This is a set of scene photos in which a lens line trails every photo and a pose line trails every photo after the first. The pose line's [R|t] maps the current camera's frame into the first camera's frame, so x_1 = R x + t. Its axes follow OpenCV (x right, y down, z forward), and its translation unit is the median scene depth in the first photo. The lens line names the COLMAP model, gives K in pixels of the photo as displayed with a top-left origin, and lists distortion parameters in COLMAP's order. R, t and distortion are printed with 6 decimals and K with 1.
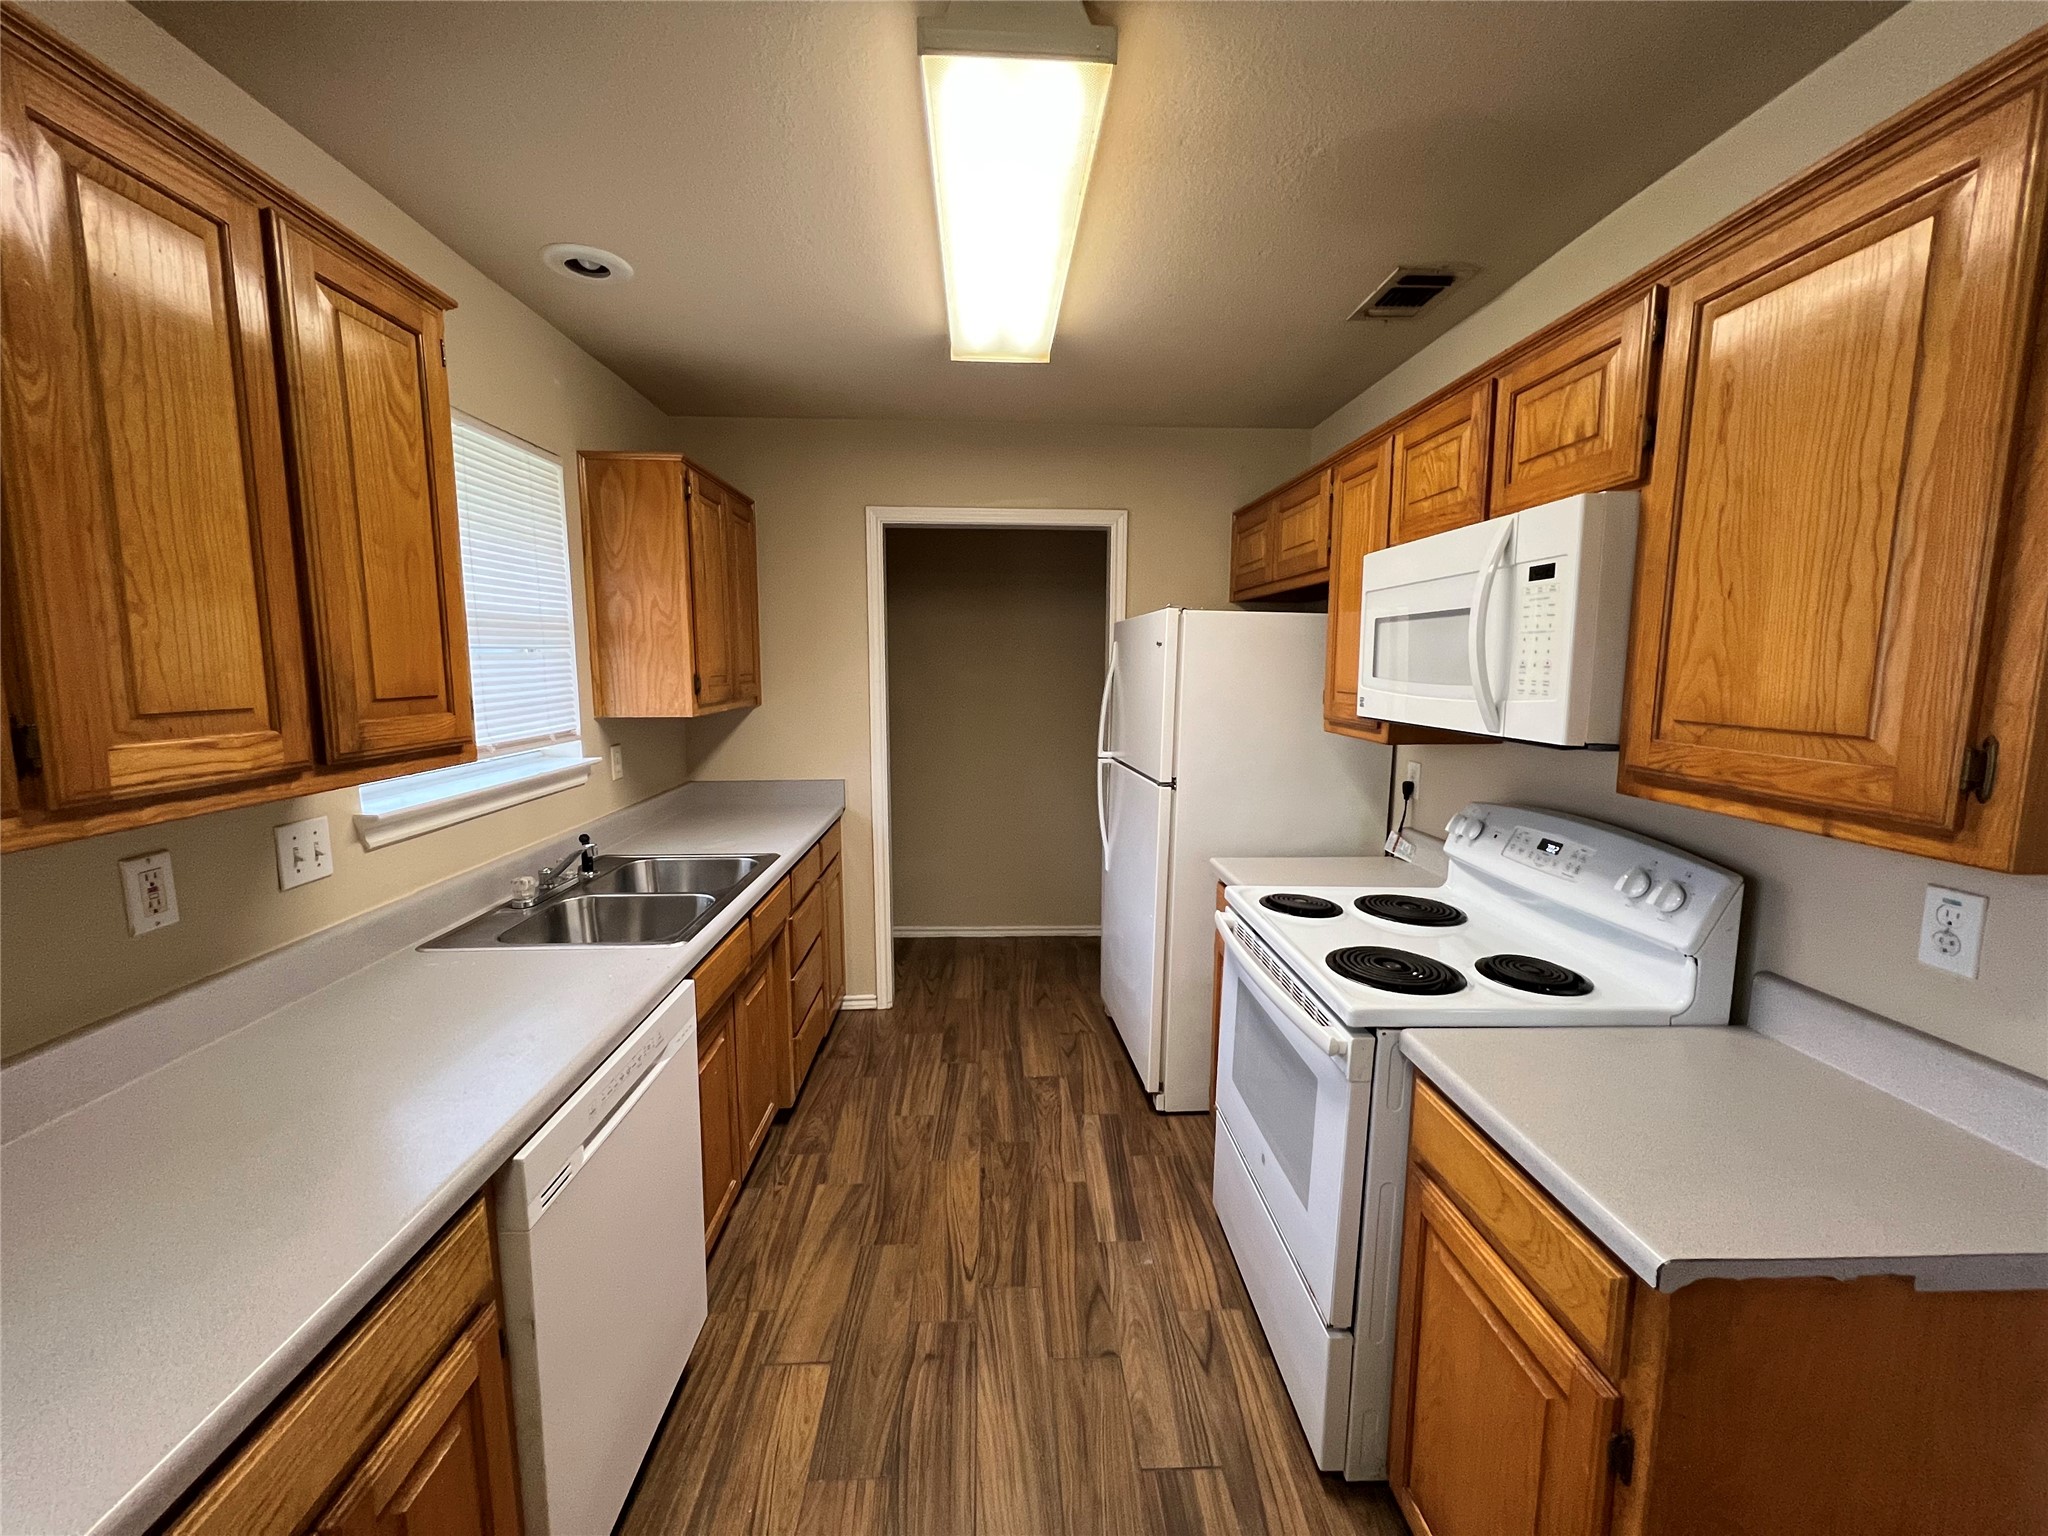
lens RADIAL K [[823.0, 0, 1024.0], [0, 823.0, 768.0], [0, 0, 1]] dist [0.007086, 0.000069]
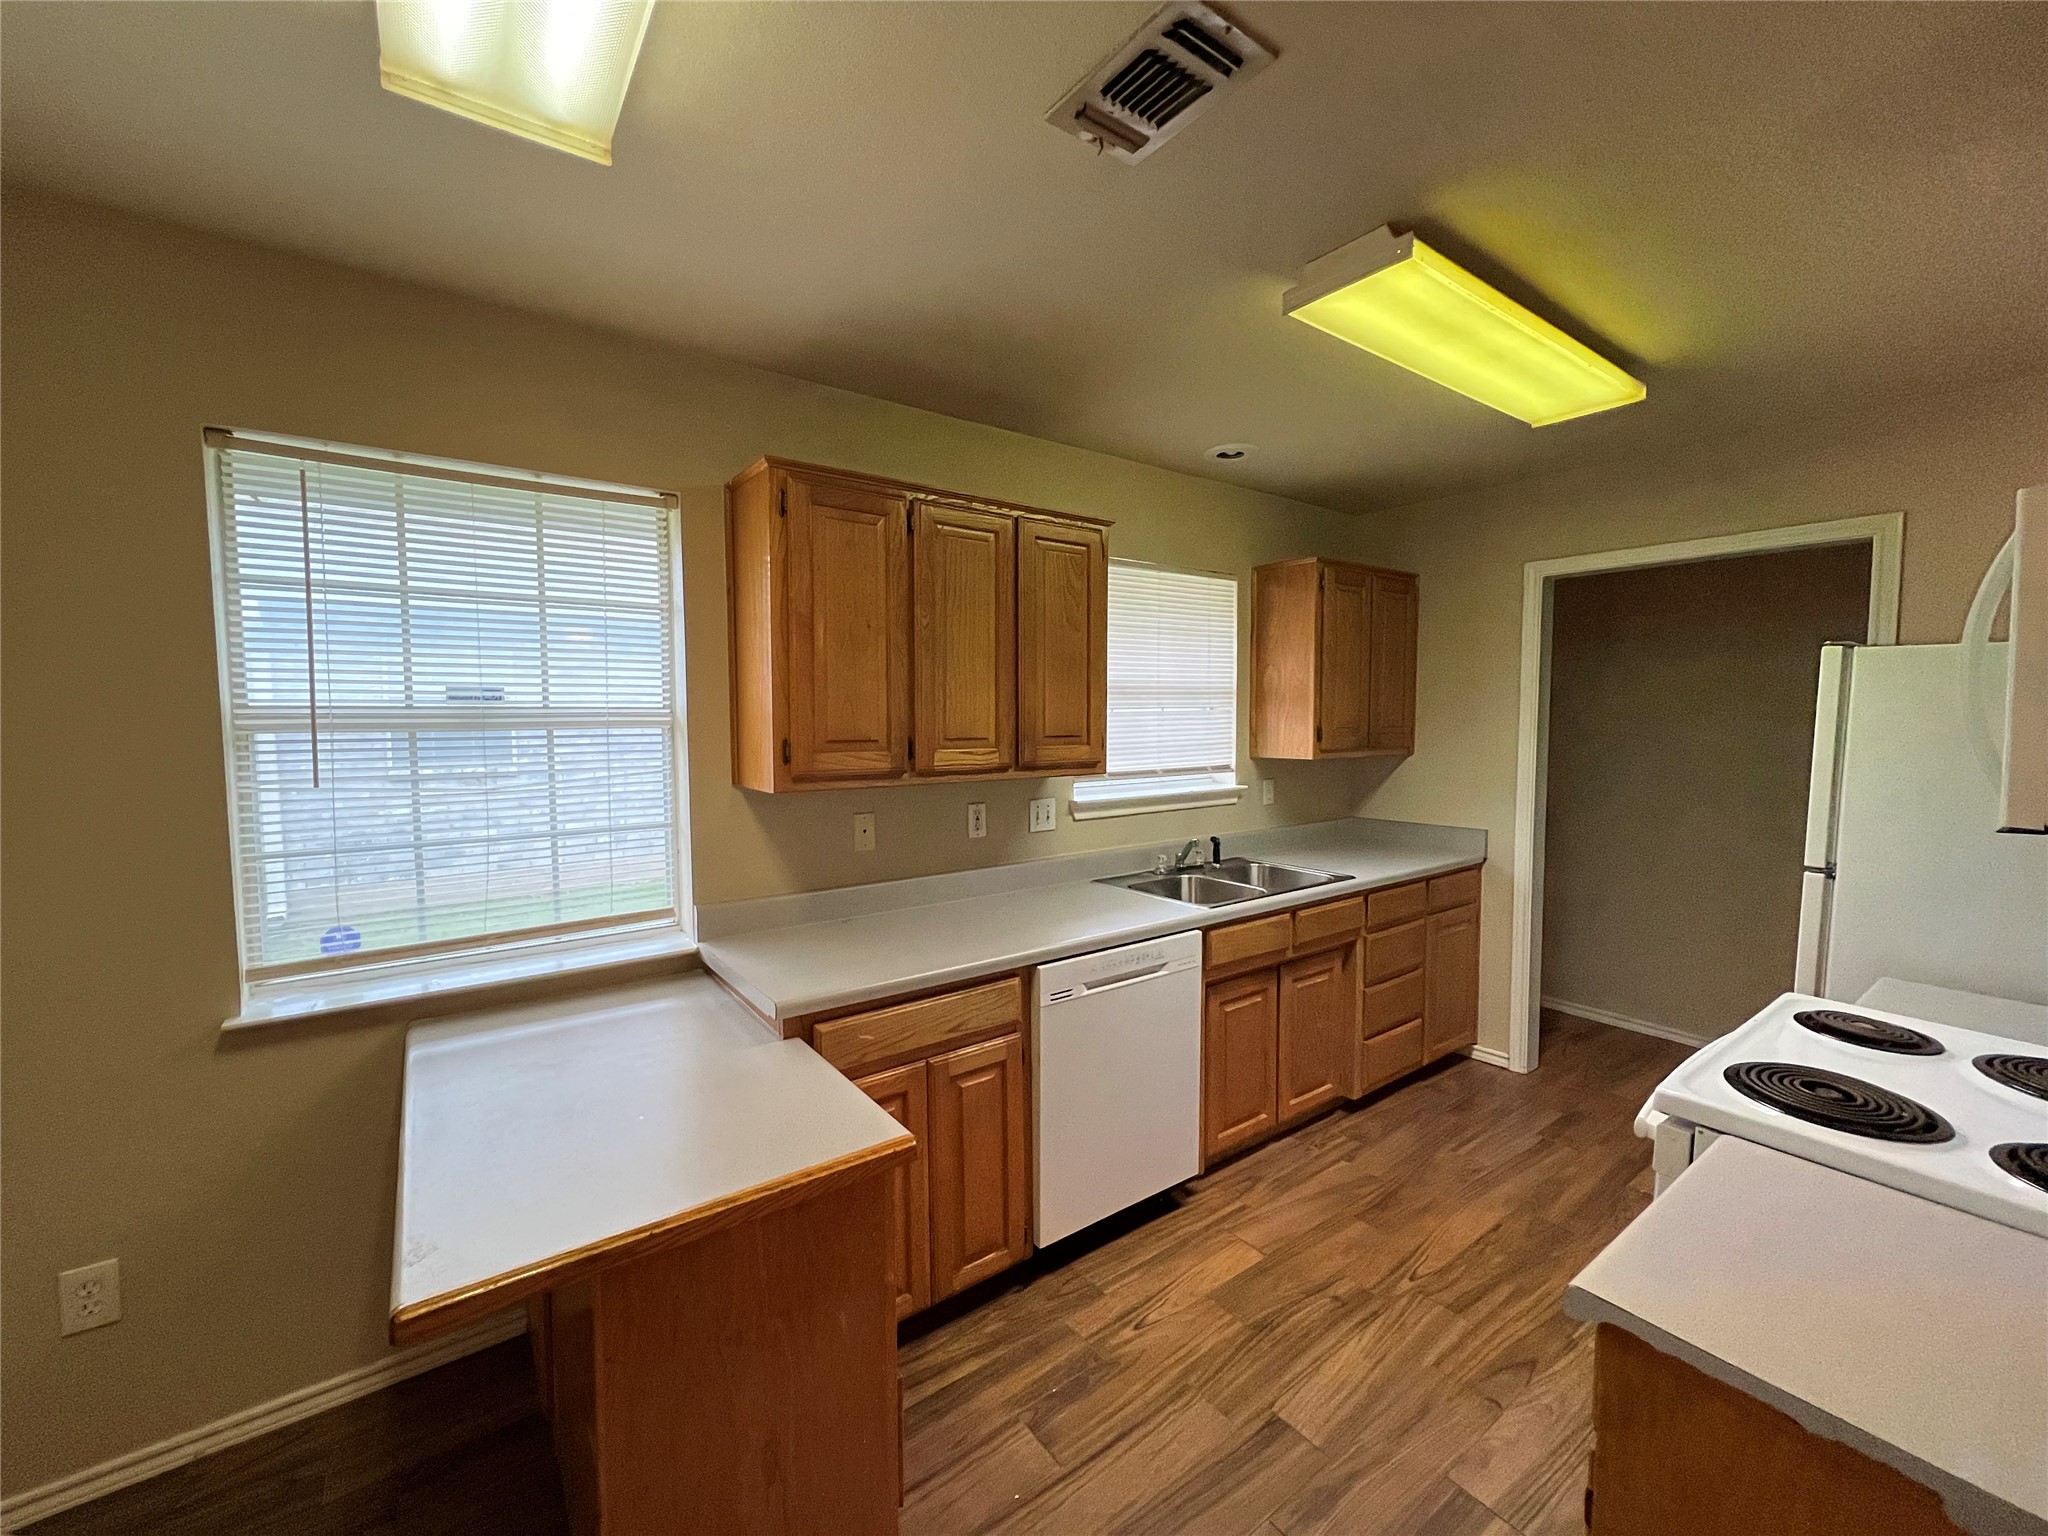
lens RADIAL K [[823.0, 0, 1024.0], [0, 823.0, 768.0], [0, 0, 1]] dist [0.007086, 0.000069]
pose [[0.559113, 0.050605, -0.827545, 0.512672], [-0.103243, 0.994616, -0.008932, 0.010229], [0.822638, 0.090432, 0.561328, -0.092290]]
